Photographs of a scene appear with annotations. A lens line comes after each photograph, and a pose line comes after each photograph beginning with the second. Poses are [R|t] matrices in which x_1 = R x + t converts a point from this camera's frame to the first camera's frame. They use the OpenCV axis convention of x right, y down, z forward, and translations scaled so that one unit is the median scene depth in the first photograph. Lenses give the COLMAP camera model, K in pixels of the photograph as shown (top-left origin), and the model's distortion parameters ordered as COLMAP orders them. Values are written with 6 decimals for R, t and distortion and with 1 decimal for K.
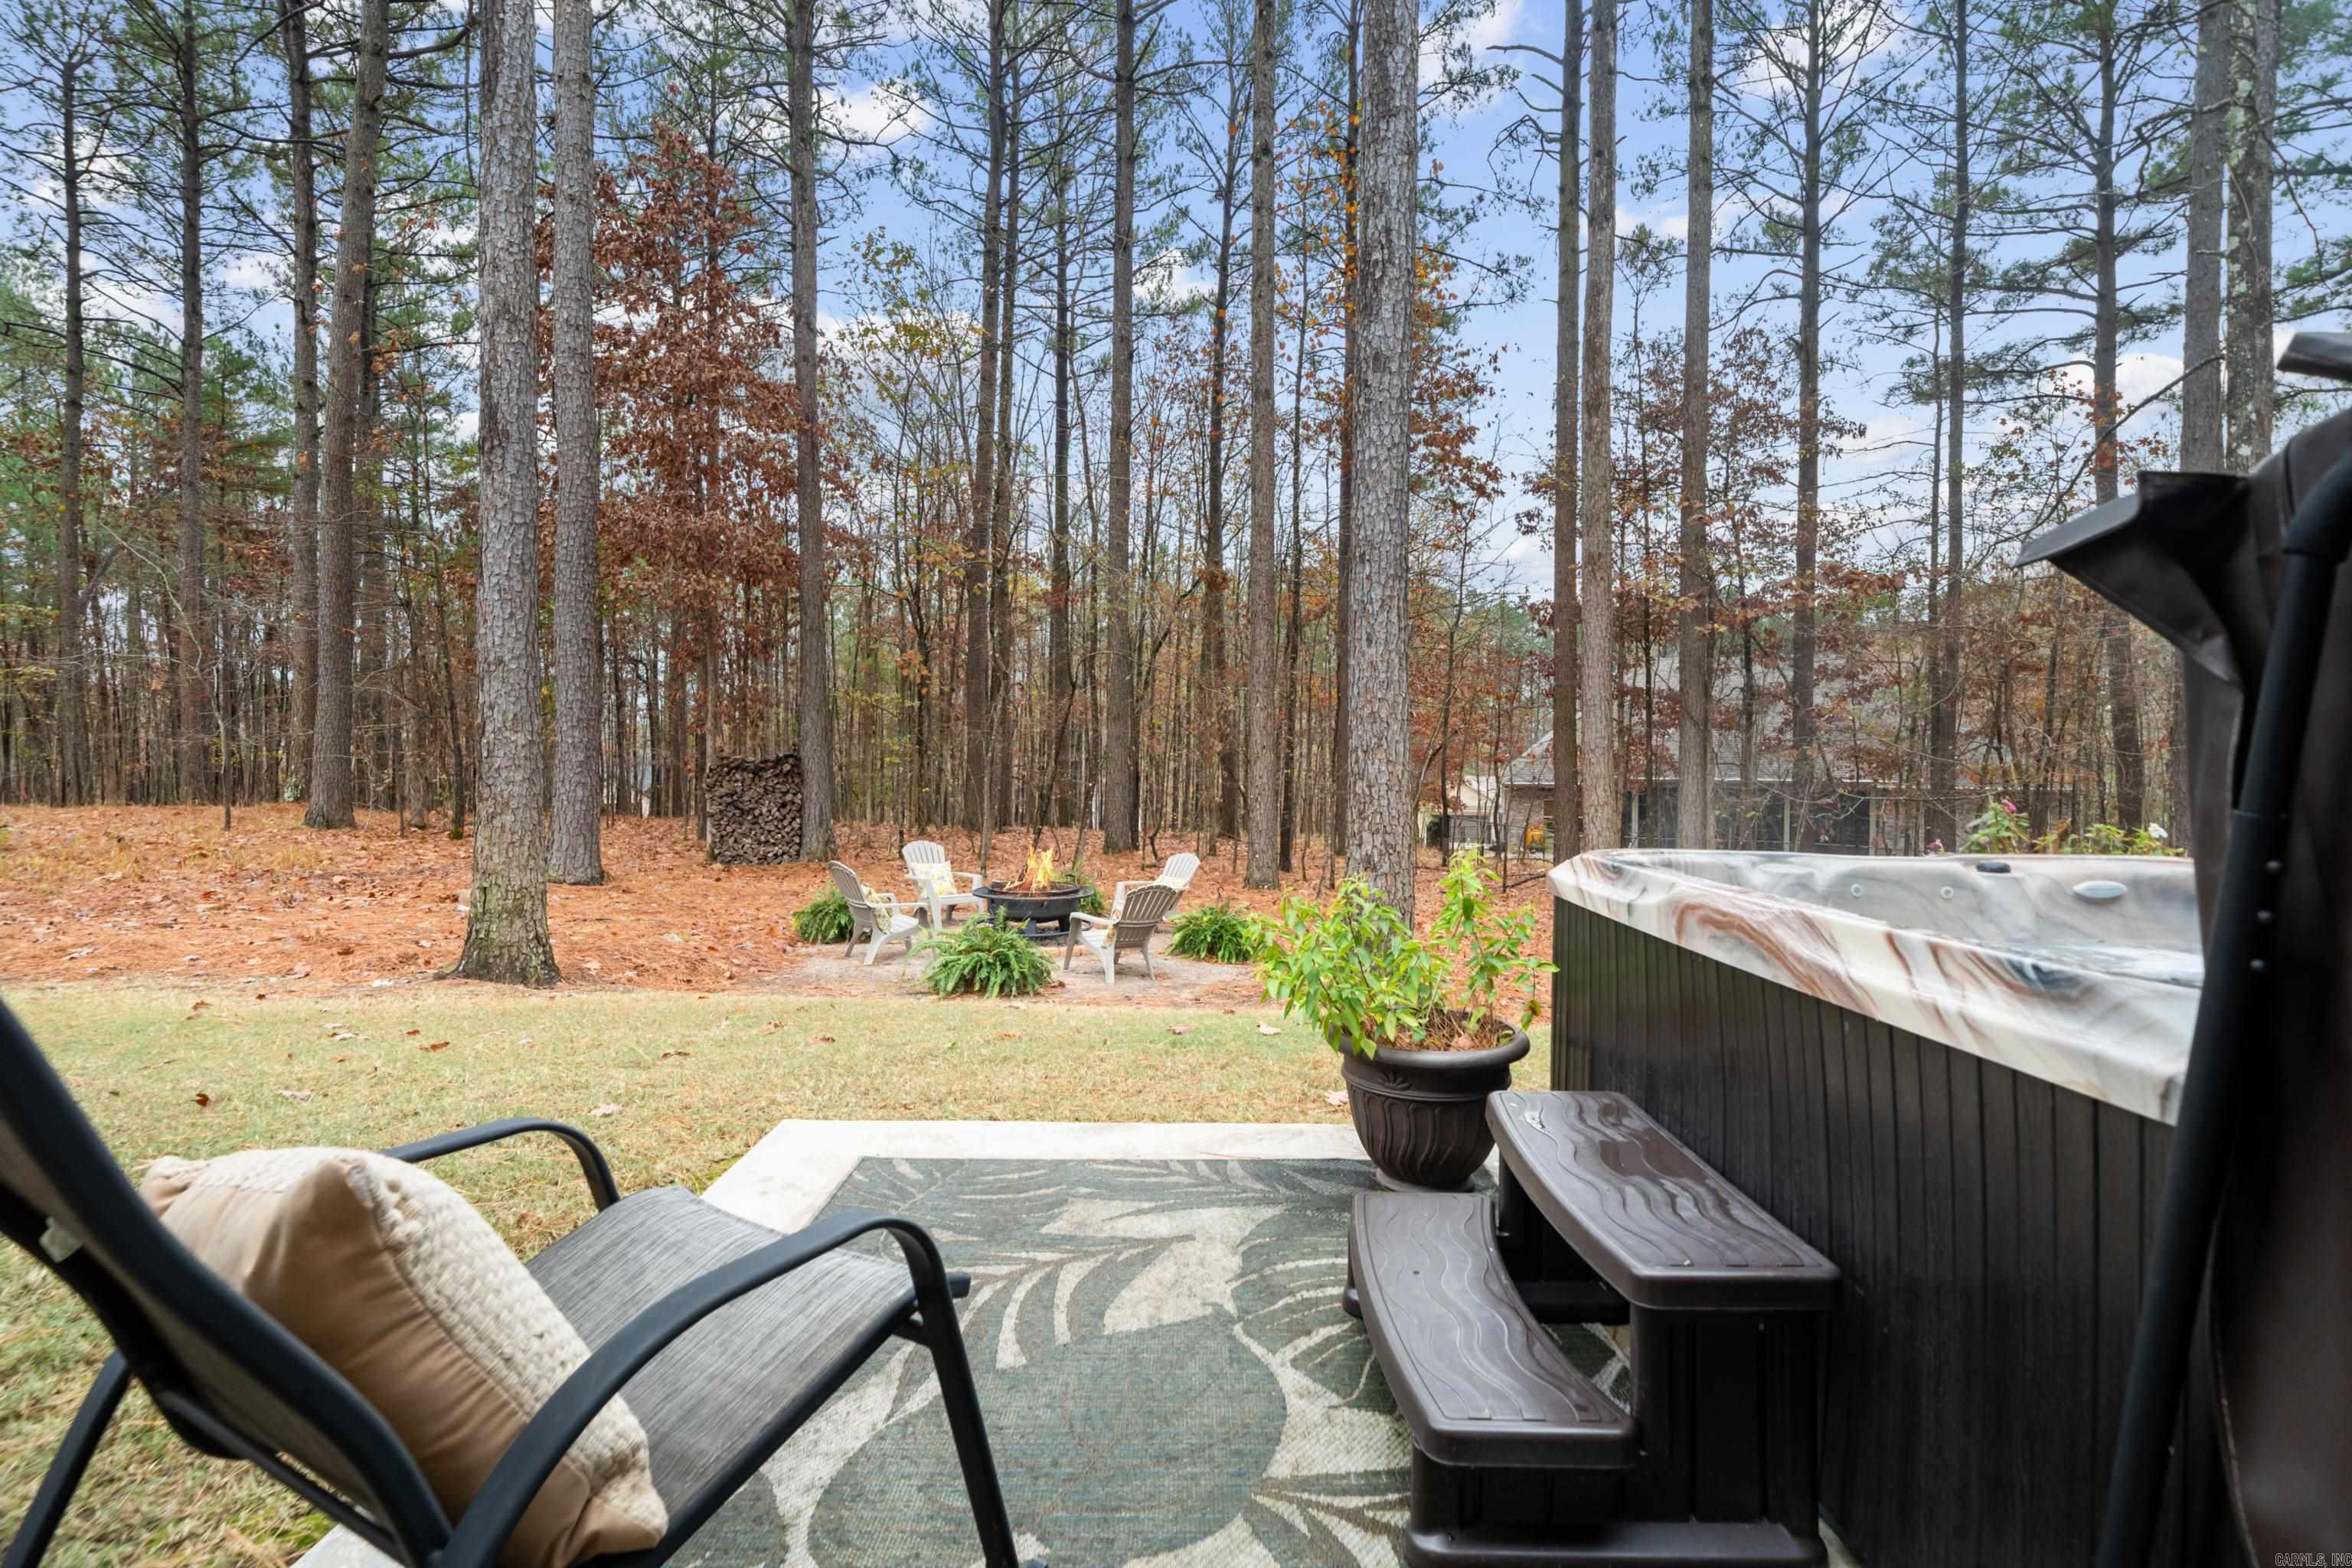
lens RADIAL K [[1130.2, 0, 1179.0], [0, 1130.2, 774.1], [0, 0, 1]] dist [-0.001170, -0.000130]
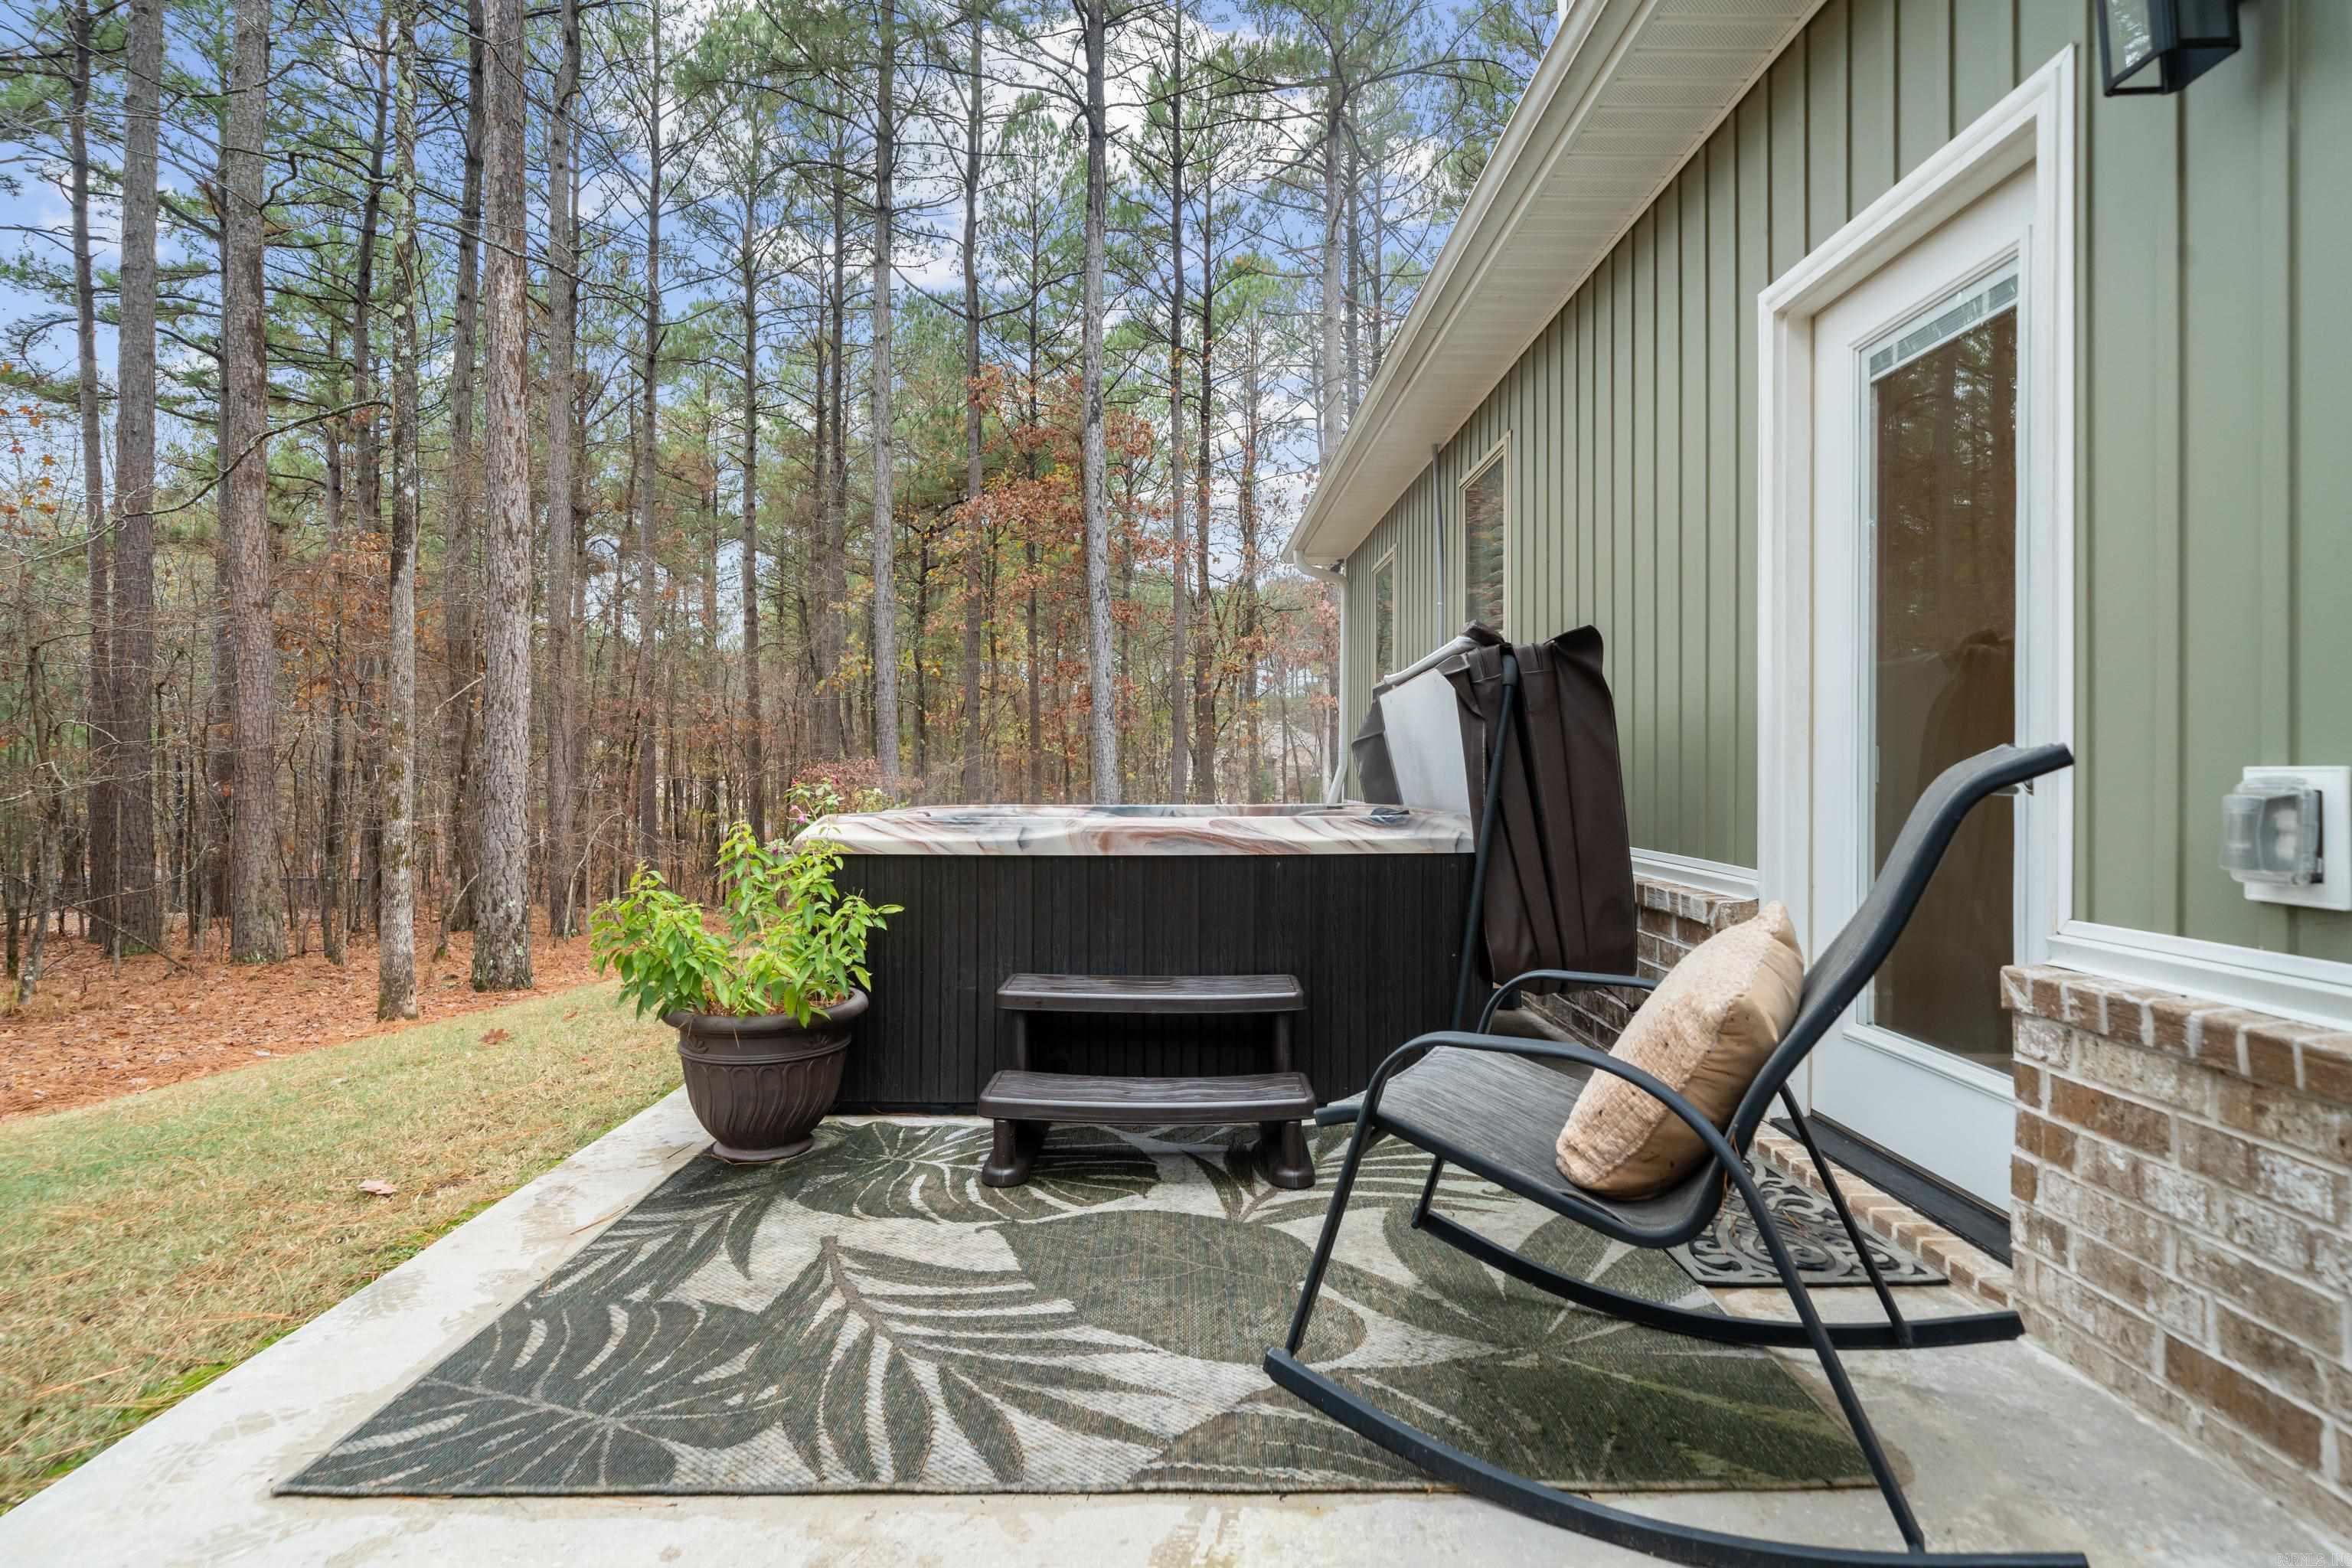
lens RADIAL K [[1178.7, 0, 1173.8], [0, 1178.7, 774.5], [0, 0, 1]] dist [0.002092, -0.000027]
pose [[-0.003414, -0.008670, 0.999957, -1.026696], [0.005000, 0.999950, 0.008687, 0.009737], [-0.999982, 0.005030, -0.003370, 0.734802]]
